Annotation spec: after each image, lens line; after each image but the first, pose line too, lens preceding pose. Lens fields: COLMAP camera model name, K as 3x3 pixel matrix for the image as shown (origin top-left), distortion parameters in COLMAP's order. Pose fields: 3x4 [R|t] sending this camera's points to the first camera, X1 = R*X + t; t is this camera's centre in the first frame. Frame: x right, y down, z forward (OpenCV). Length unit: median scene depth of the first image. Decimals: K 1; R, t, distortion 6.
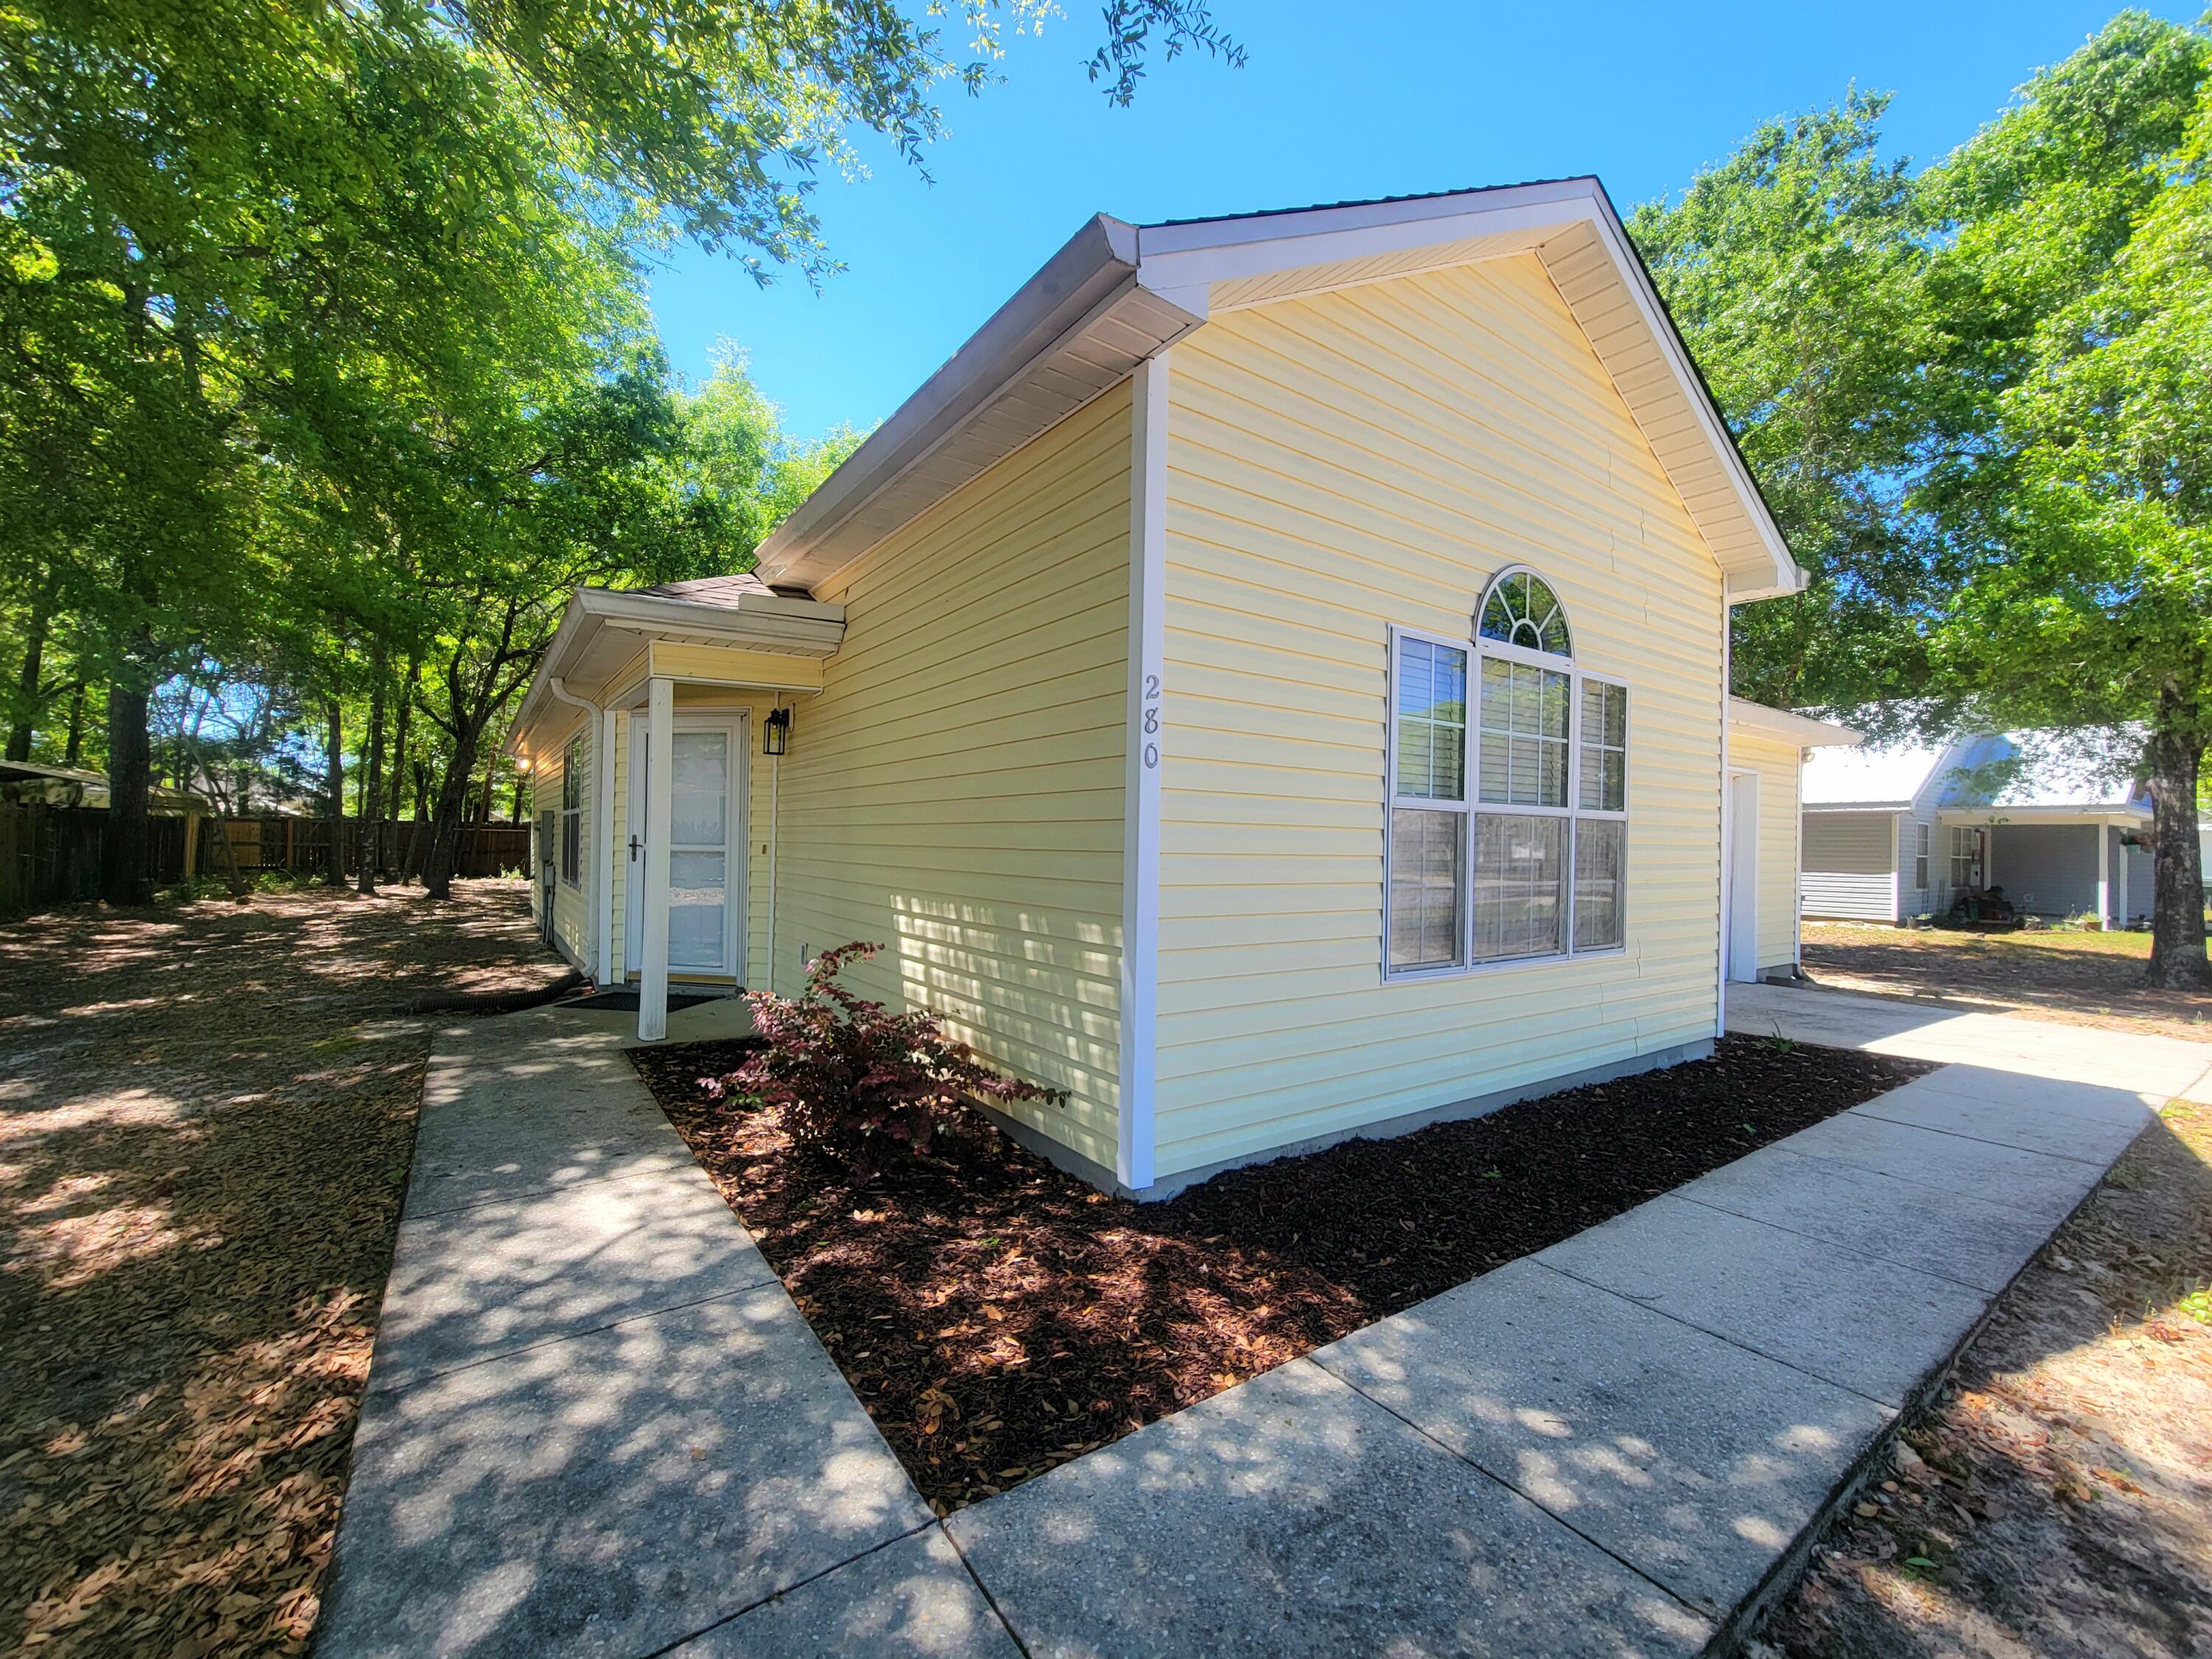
lens RADIAL K [[901.8, 0, 1092.0], [0, 901.8, 833.6], [0, 0, 1]] dist [0.003699, -0.001390]
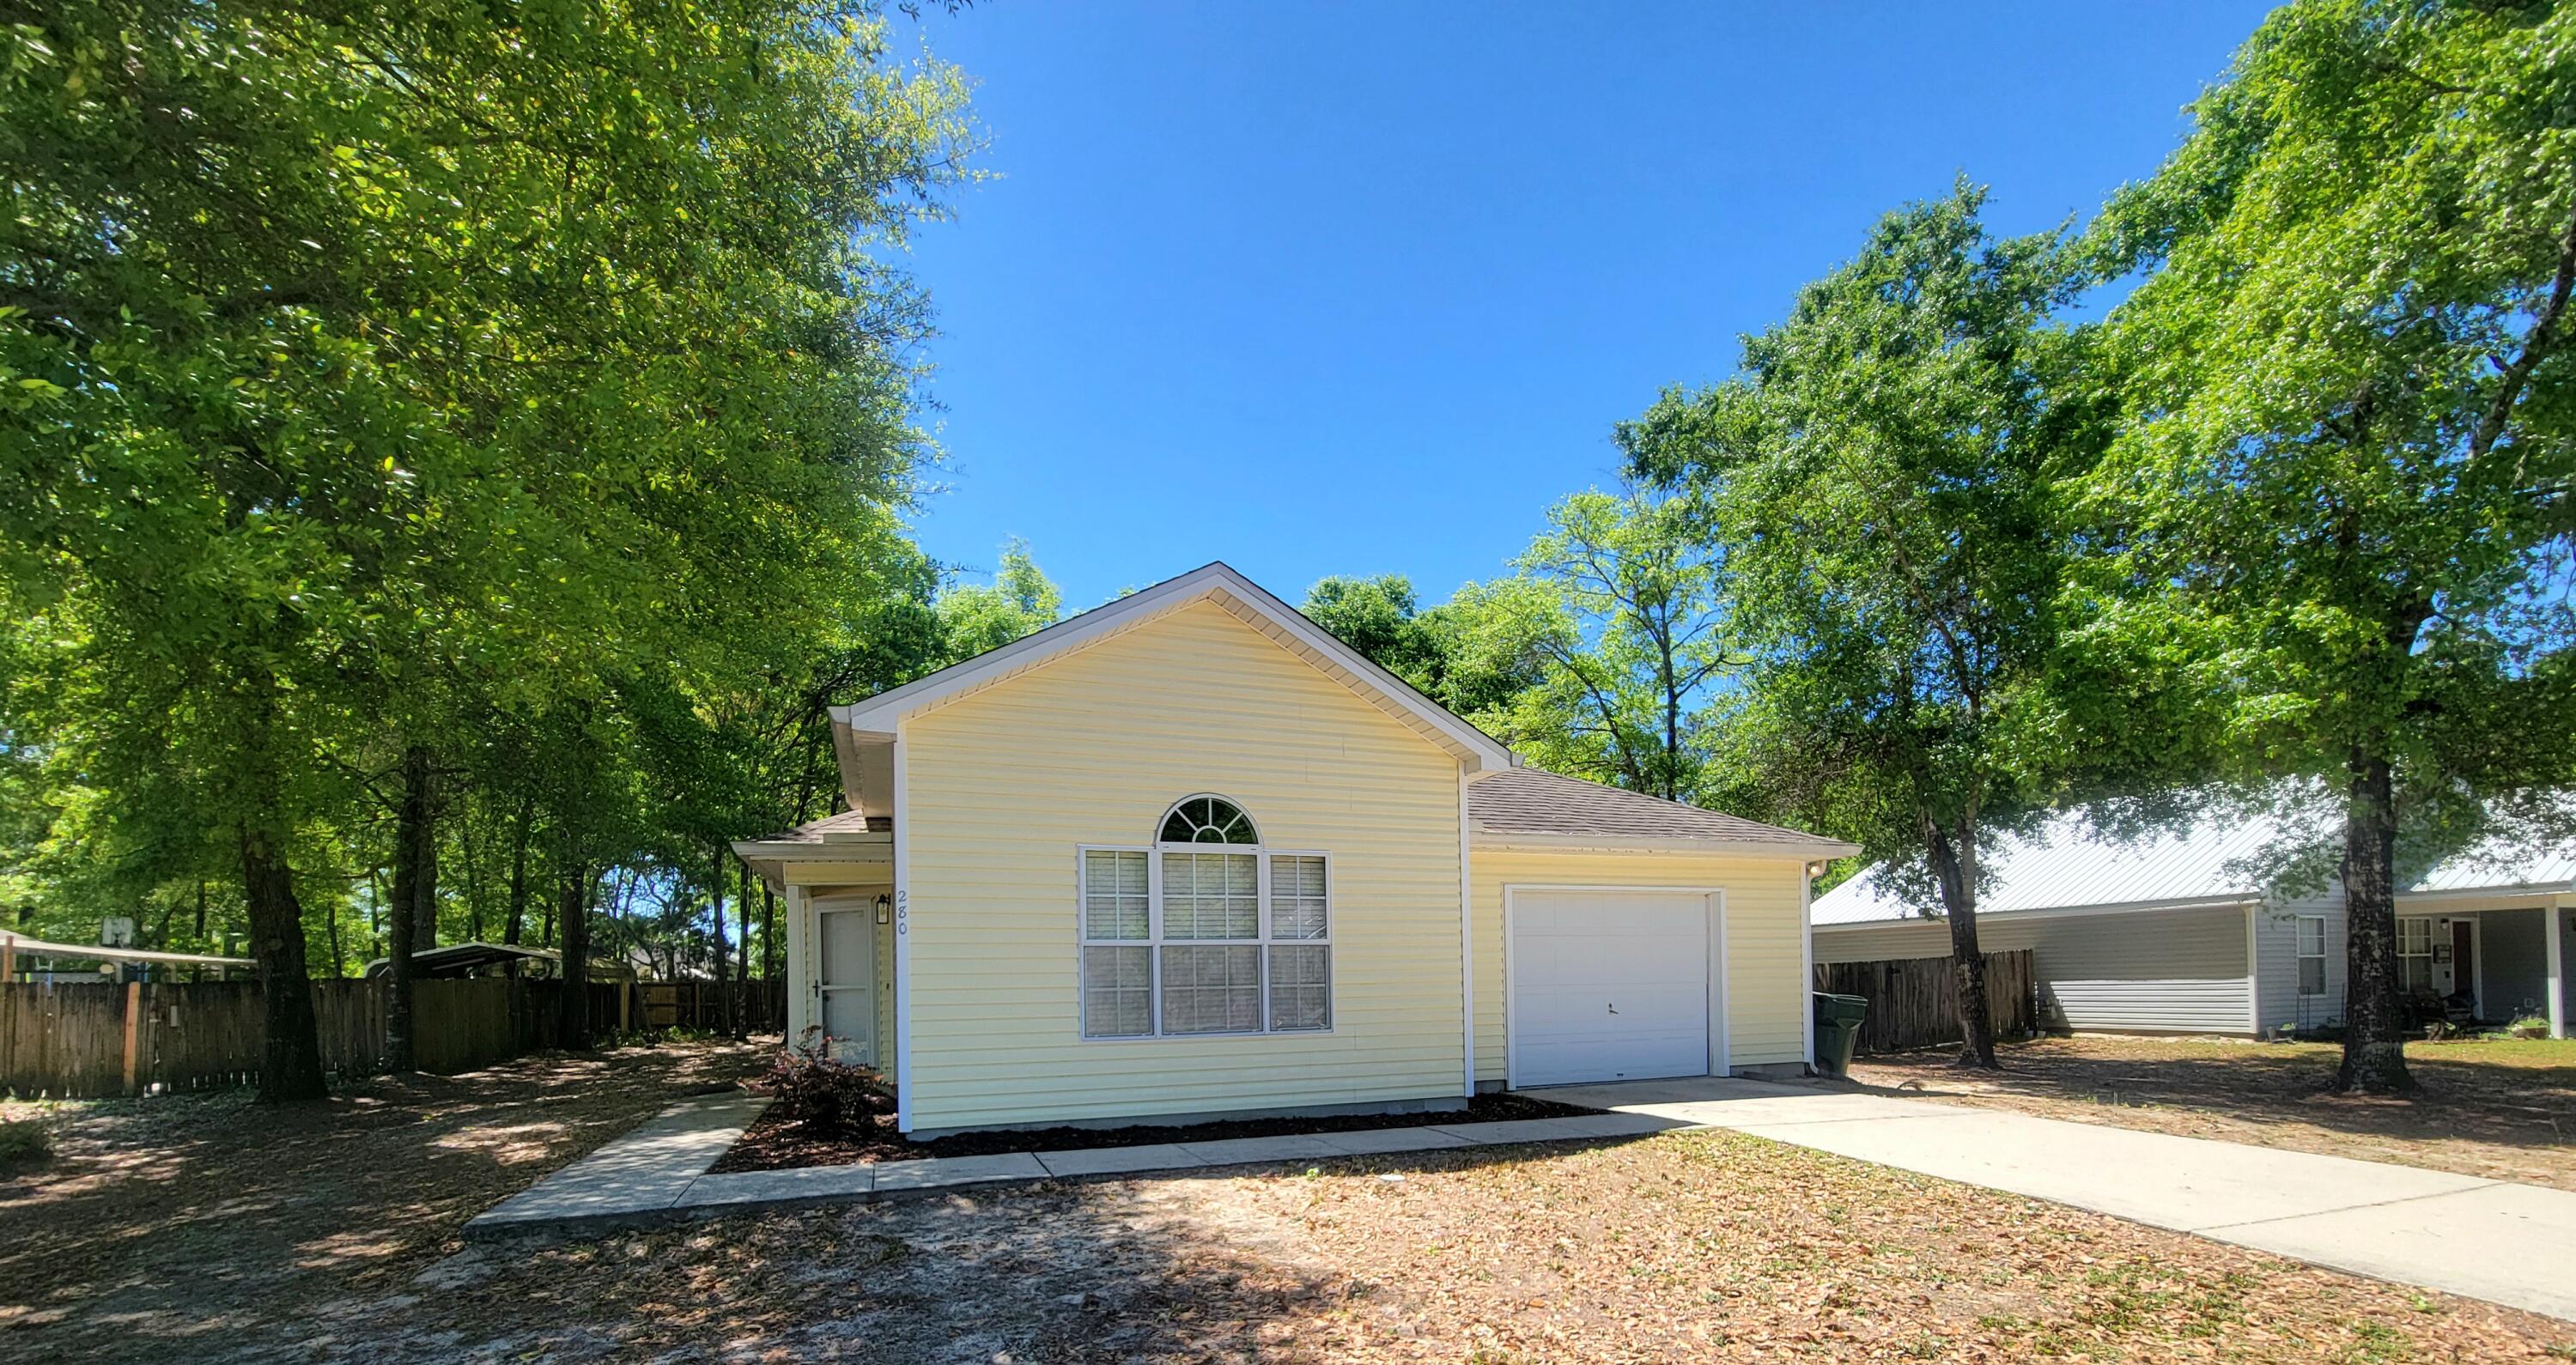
lens RADIAL K [[1063.1, 0, 1290.2], [0, 1063.1, 975.9], [0, 0, 1]] dist [-0.007989, 0.000356]
pose [[0.969487, -0.037165, -0.242309, 0.400538], [0.037690, 0.999286, -0.002469, 0.016684], [0.242227, -0.006739, 0.970196, -0.309639]]
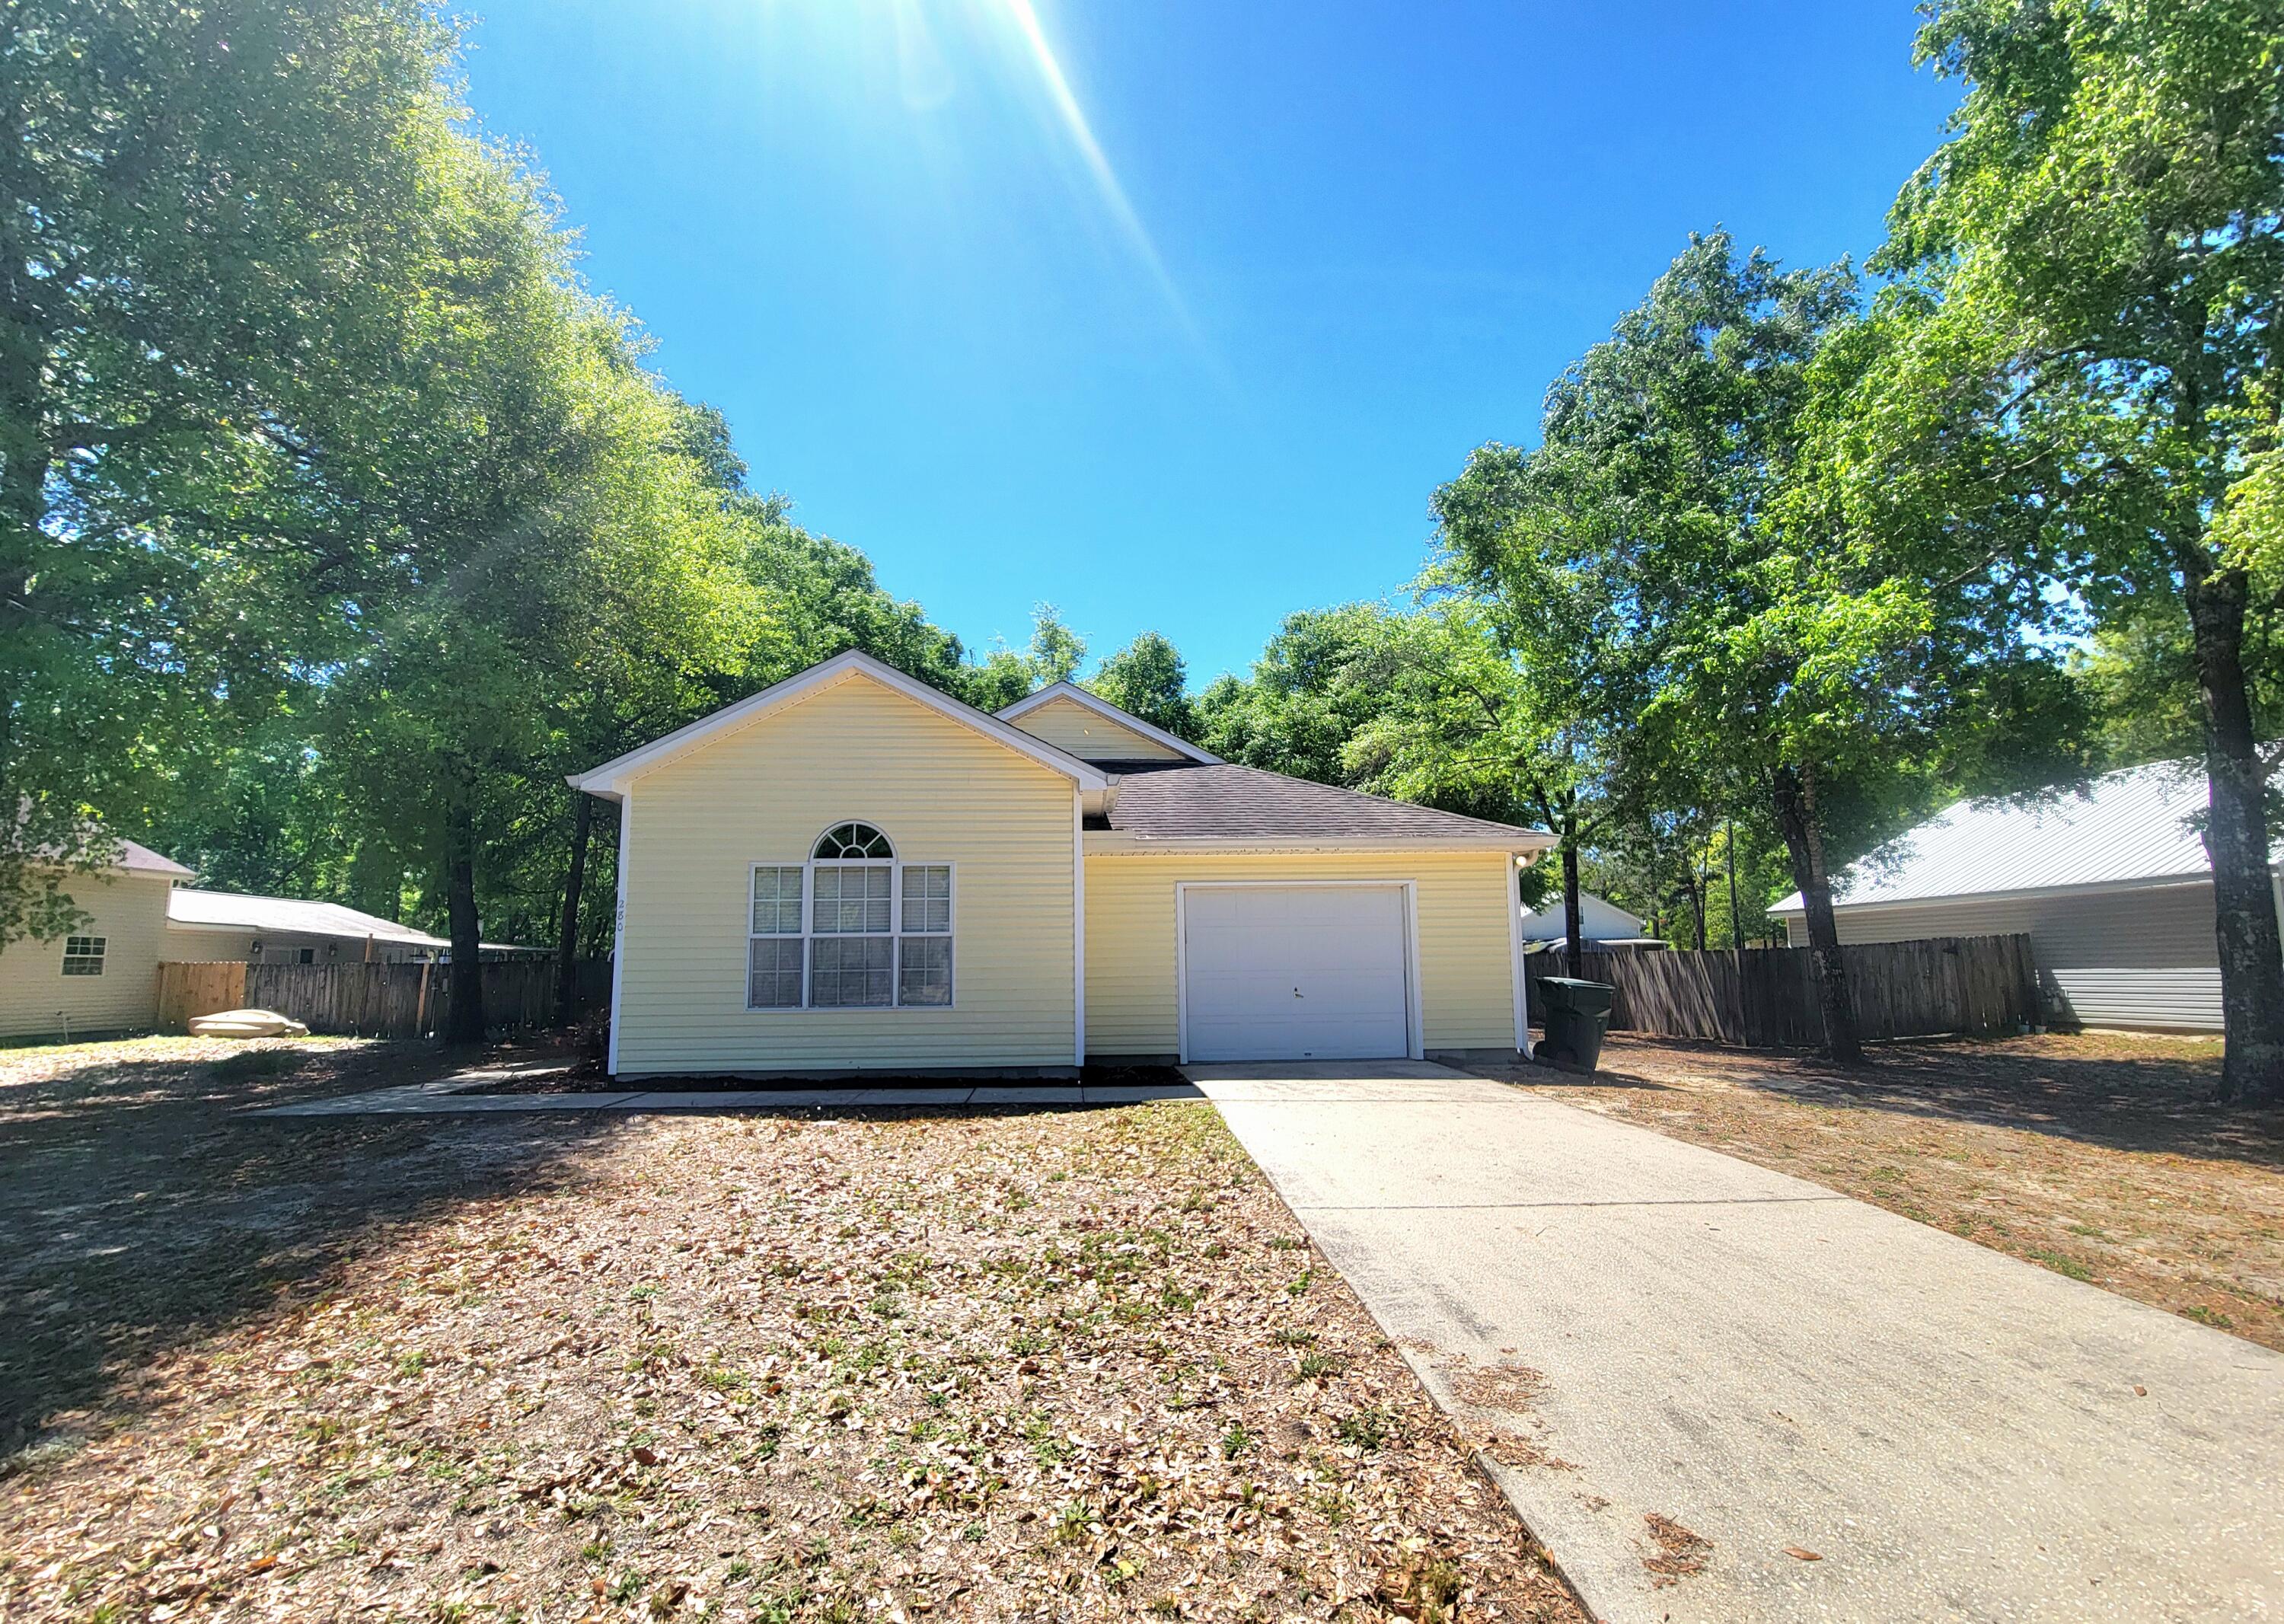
lens RADIAL K [[961.4, 0, 1148.3], [0, 961.4, 826.1], [0, 0, 1]] dist [-0.008070, -0.000145]
pose [[0.851596, -0.105807, -0.513409, 0.833857], [0.031904, 0.988063, -0.150708, 0.030625], [0.523226, 0.111962, 0.844807, -0.208221]]
